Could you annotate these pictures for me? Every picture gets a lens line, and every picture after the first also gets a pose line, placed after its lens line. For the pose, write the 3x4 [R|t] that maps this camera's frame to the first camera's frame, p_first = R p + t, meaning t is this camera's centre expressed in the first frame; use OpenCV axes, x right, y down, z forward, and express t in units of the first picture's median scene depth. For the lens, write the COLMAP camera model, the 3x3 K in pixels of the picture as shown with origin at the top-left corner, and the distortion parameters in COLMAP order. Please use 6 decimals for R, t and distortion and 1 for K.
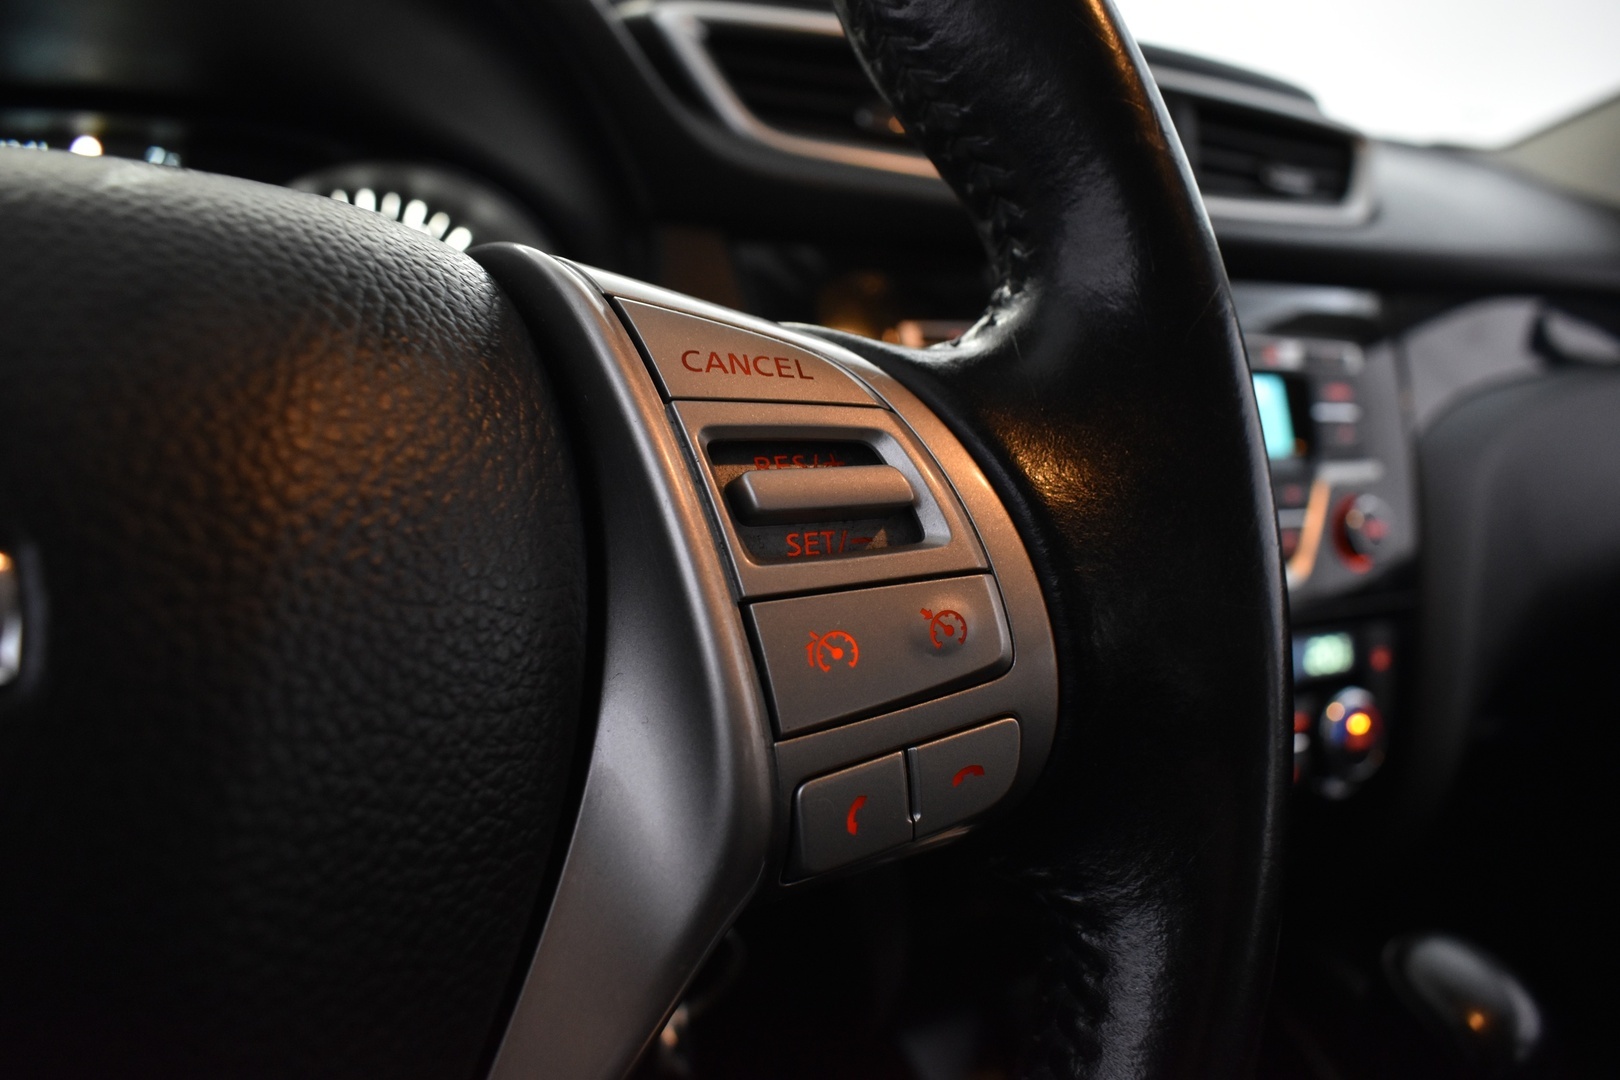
lens RADIAL K [[1256.6, 0, 807.7], [0, 1256.6, 543.0], [0, 0, 1]] dist [-0.080440, -0.004394]
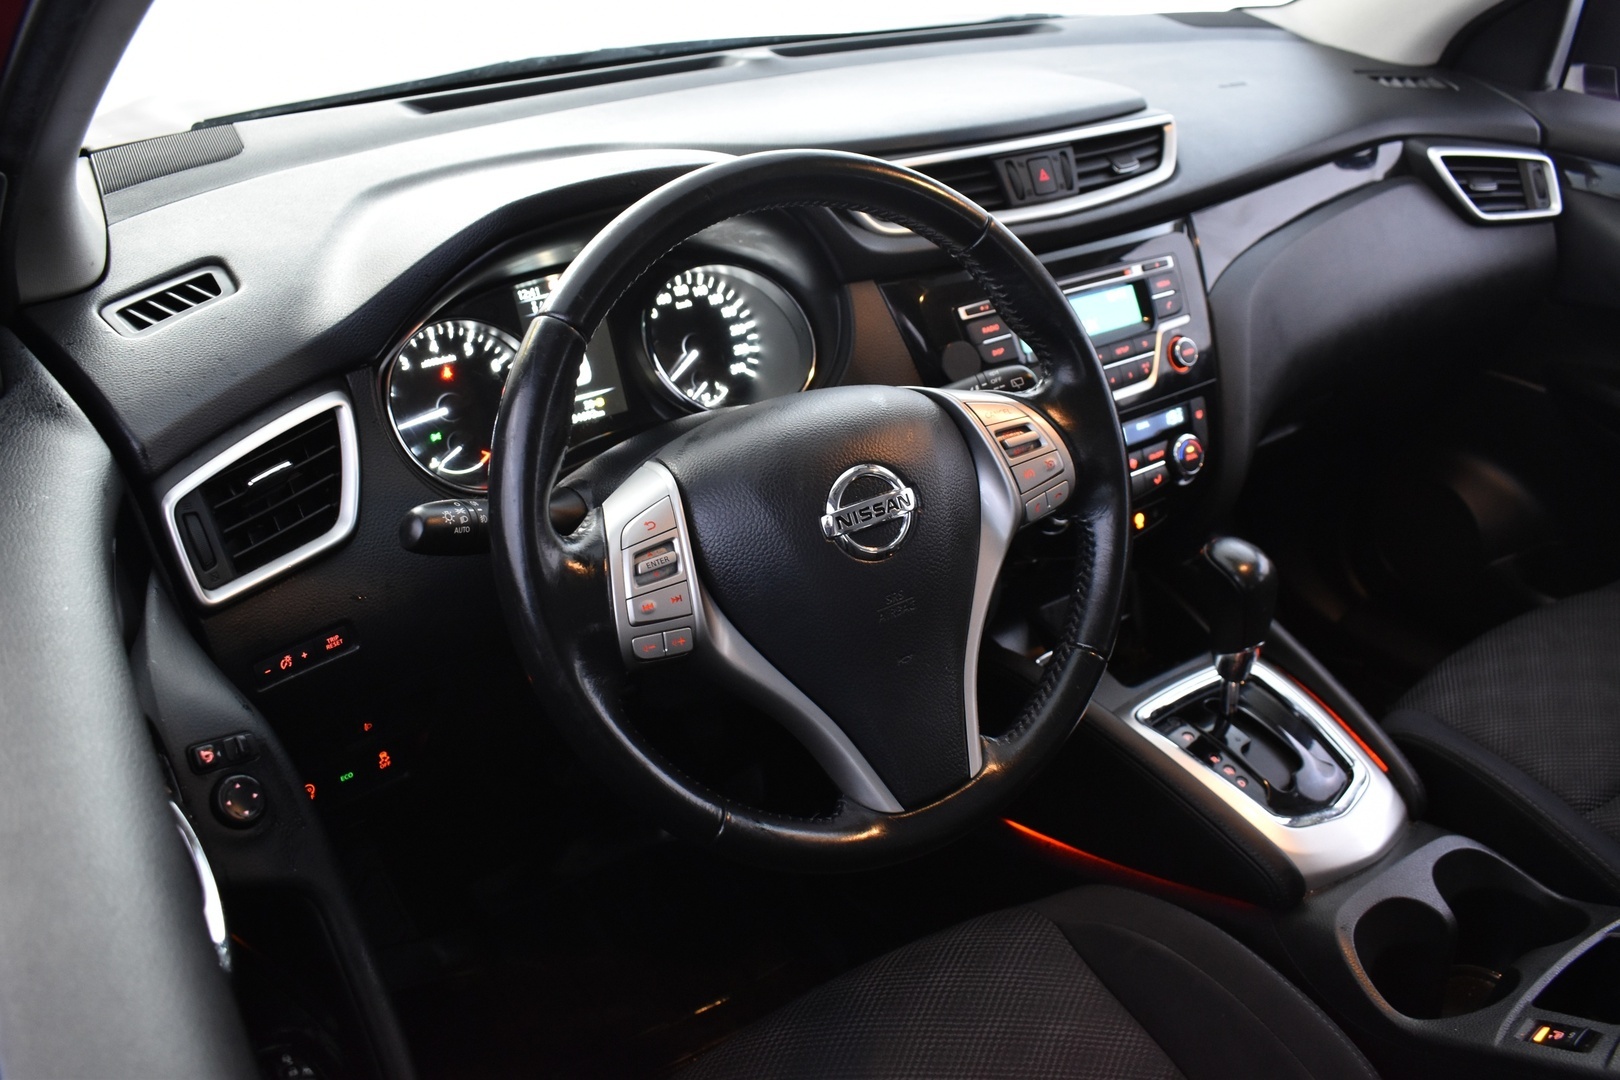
lens RADIAL K [[1467.5, 0, 813.9], [0, 1467.5, 551.6], [0, 0, 1]] dist [-0.023720, -0.008019]
pose [[0.980526, -0.179062, 0.080660, -0.523292], [0.161912, 0.969499, 0.183998, -0.319669], [-0.111146, -0.167355, 0.979612, -1.793329]]
